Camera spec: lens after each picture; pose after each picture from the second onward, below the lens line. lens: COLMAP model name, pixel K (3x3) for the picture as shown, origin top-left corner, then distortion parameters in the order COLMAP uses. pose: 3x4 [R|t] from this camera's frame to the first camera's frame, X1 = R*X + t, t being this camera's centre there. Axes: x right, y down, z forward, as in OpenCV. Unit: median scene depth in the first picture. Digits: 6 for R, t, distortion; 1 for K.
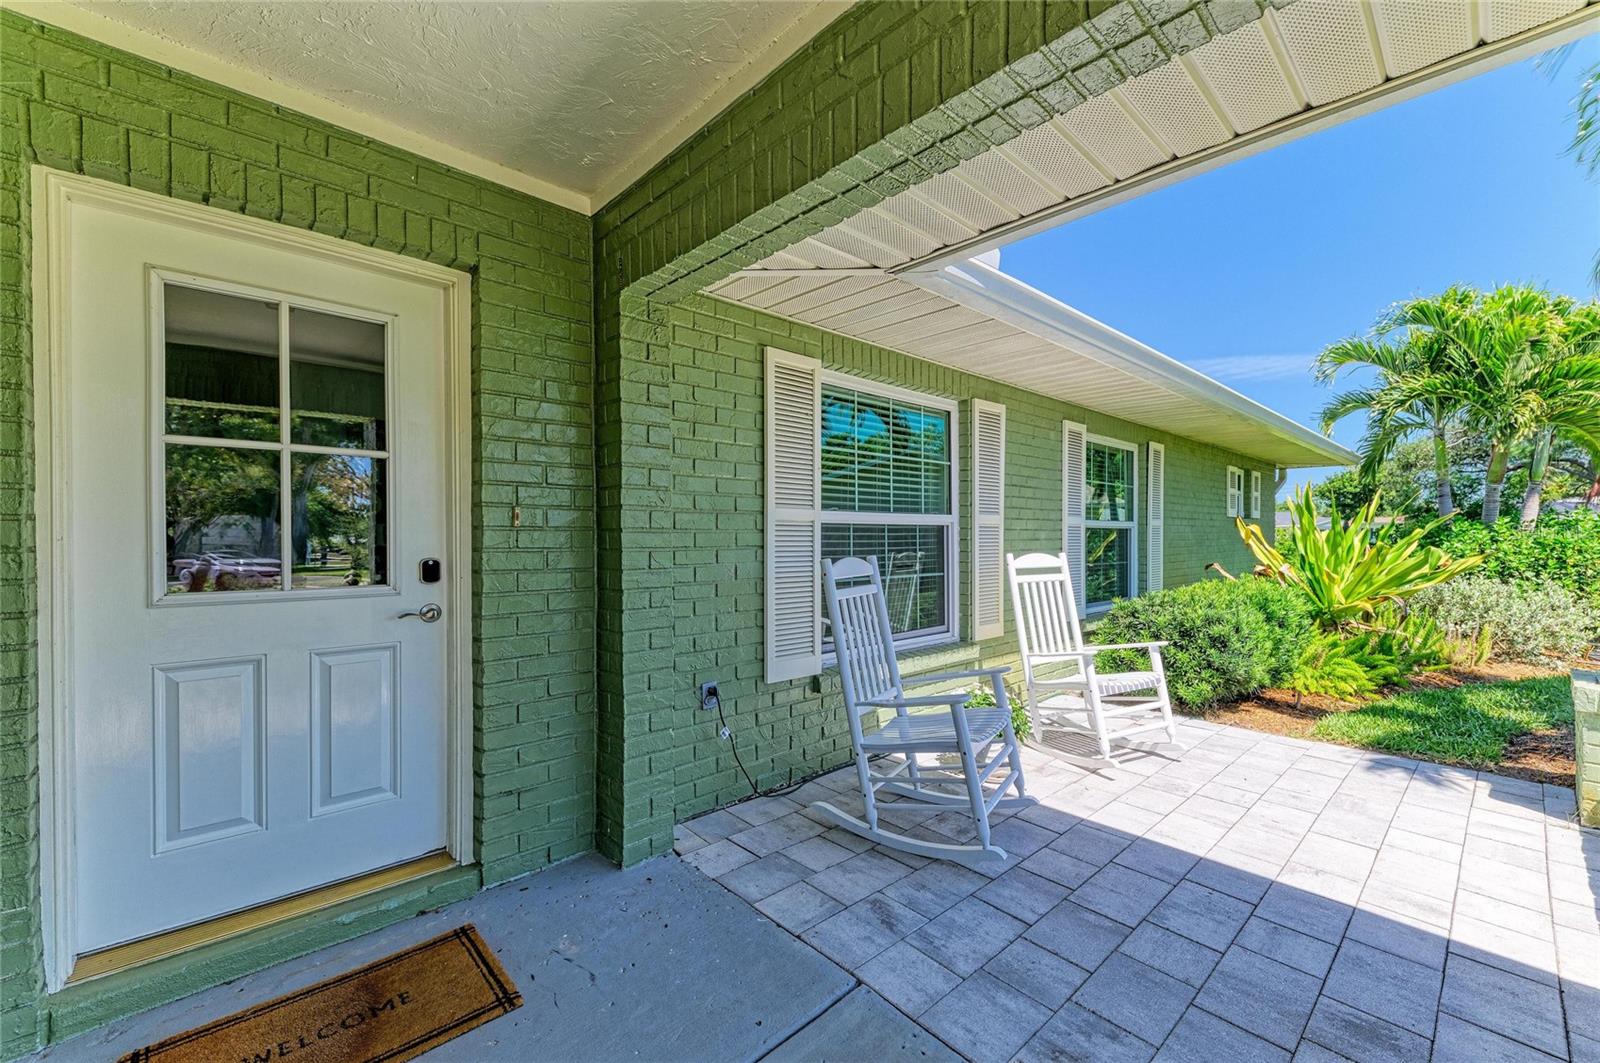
lens RADIAL K [[659.3, 0, 800.0], [0, 659.3, 531.5], [0, 0, 1]] dist [0.002792, -0.000434]
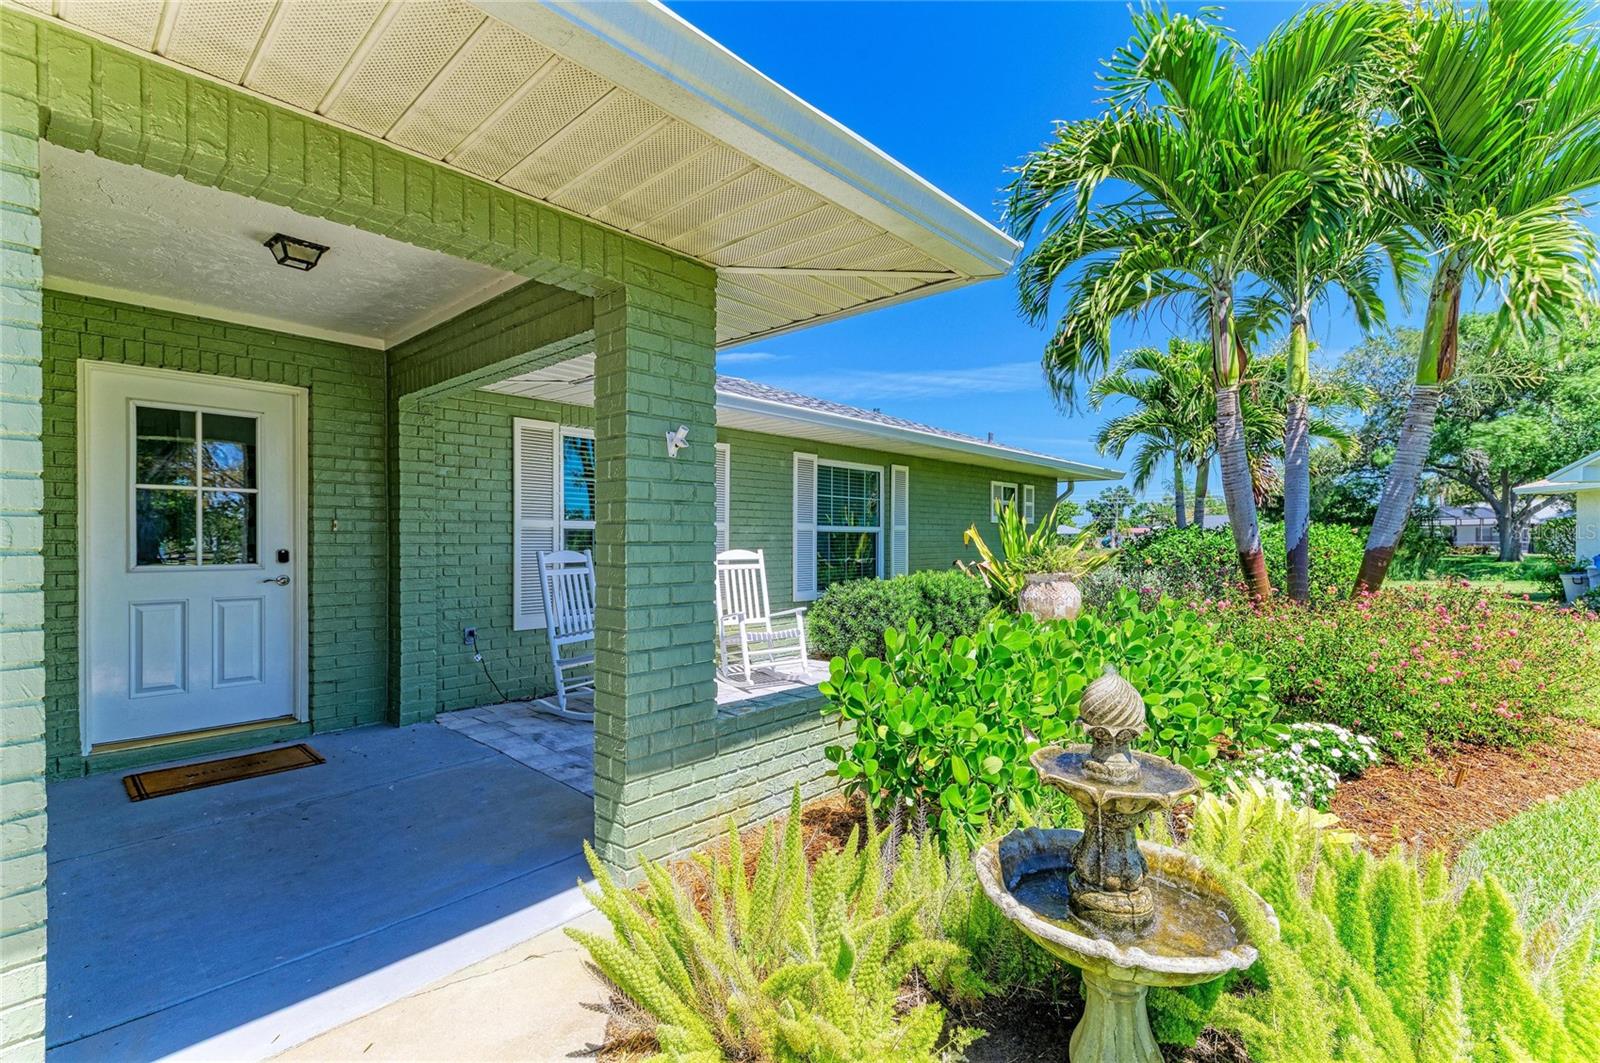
lens RADIAL K [[712.6, 0, 800.0], [0, 712.6, 531.5], [0, 0, 1]] dist [0.001895, -0.000406]
pose [[0.995689, 0.002058, 0.092736, 0.618994], [-0.001718, 0.999991, -0.003751, -0.001882], [-0.092743, 0.003575, 0.995684, -0.995160]]
